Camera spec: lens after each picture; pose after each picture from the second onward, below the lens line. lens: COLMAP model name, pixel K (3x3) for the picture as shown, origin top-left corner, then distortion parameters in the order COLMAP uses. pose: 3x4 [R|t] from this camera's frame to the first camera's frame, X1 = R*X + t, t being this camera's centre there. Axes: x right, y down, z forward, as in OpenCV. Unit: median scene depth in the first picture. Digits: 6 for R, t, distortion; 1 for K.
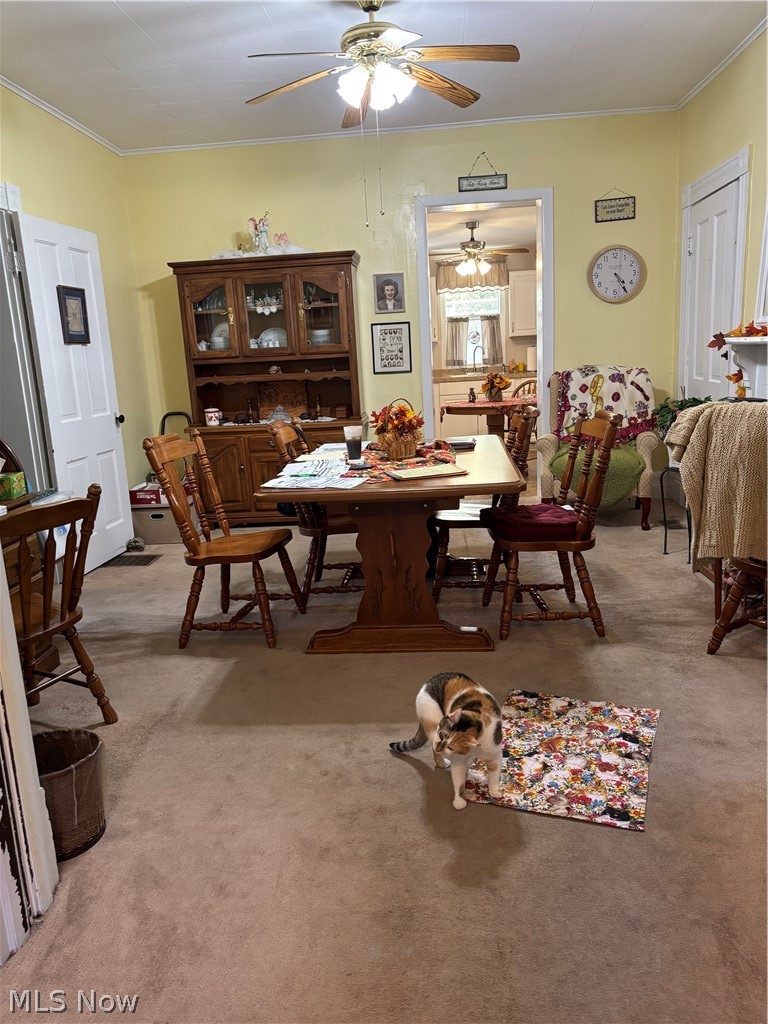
lens RADIAL K [[784.9, 0, 384.0], [0, 784.9, 512.0], [0, 0, 1]] dist [0.064514, -0.071689]
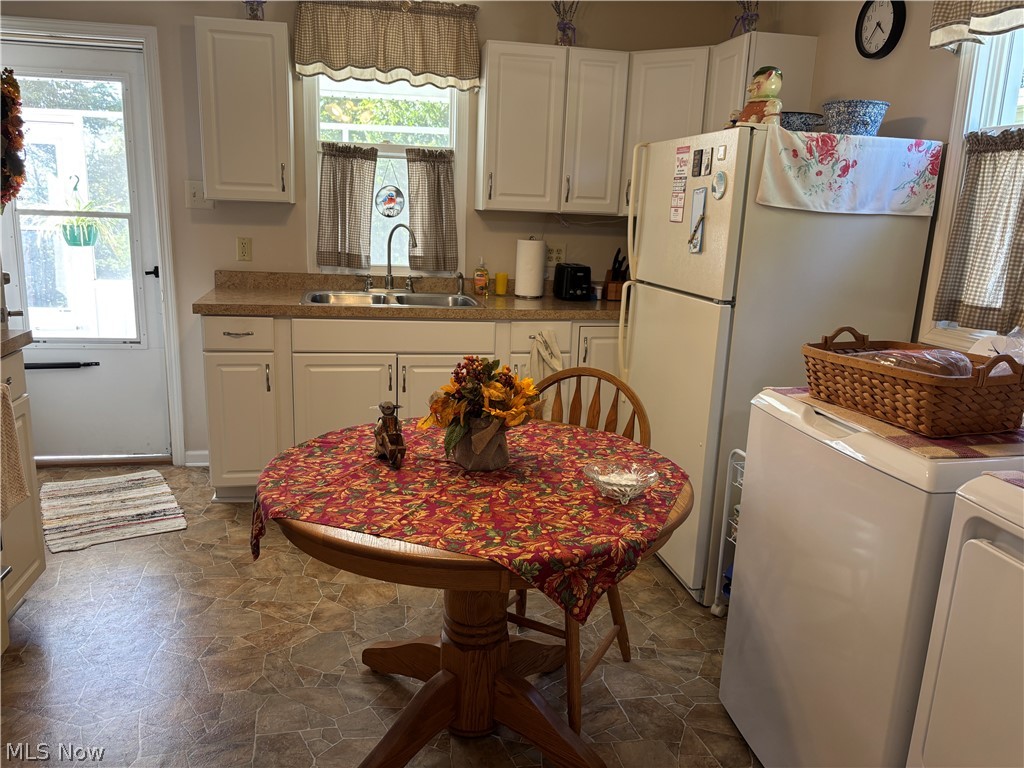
lens RADIAL K [[784.9, 0, 512.0], [0, 784.9, 384.0], [0, 0, 1]] dist [0.064514, -0.071689]
pose [[0.957620, 0.027472, 0.286722, 0.061590], [-0.032073, 0.999421, 0.011364, -0.135741], [-0.286244, -0.020078, 0.957946, 0.598077]]
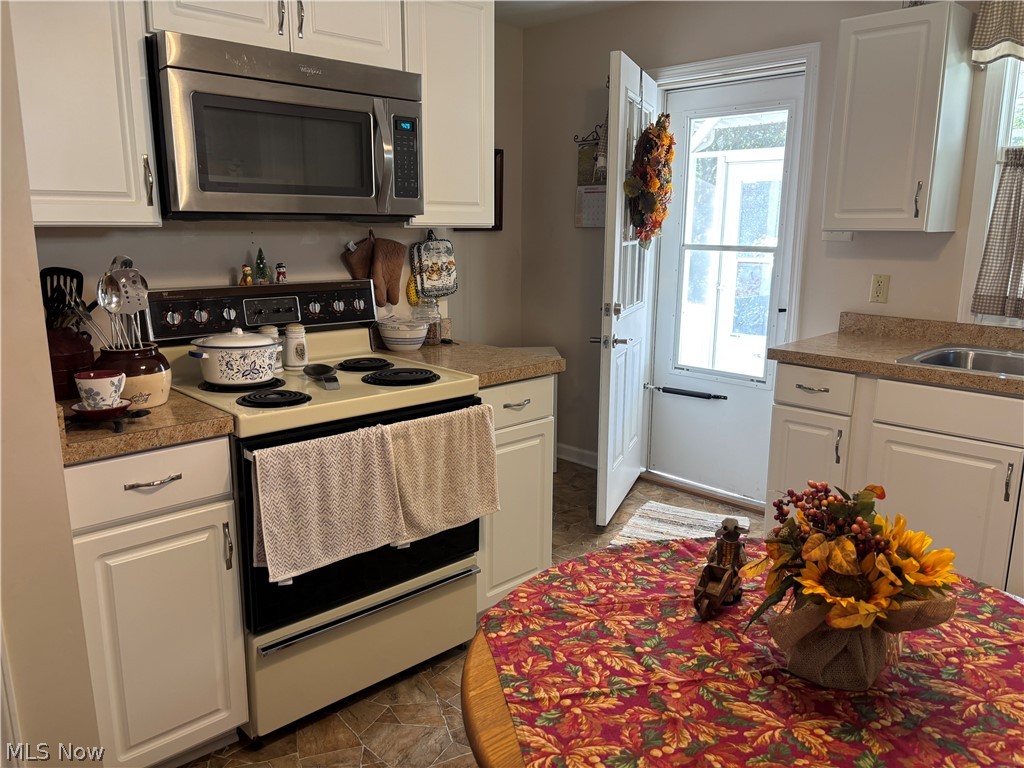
lens RADIAL K [[784.9, 0, 512.0], [0, 784.9, 384.0], [0, 0, 1]] dist [0.064514, -0.071689]
pose [[0.752807, 0.192683, -0.629408, 0.145157], [-0.178744, 0.980107, 0.086256, -0.156925], [0.633508, 0.047569, 0.772273, 0.669533]]
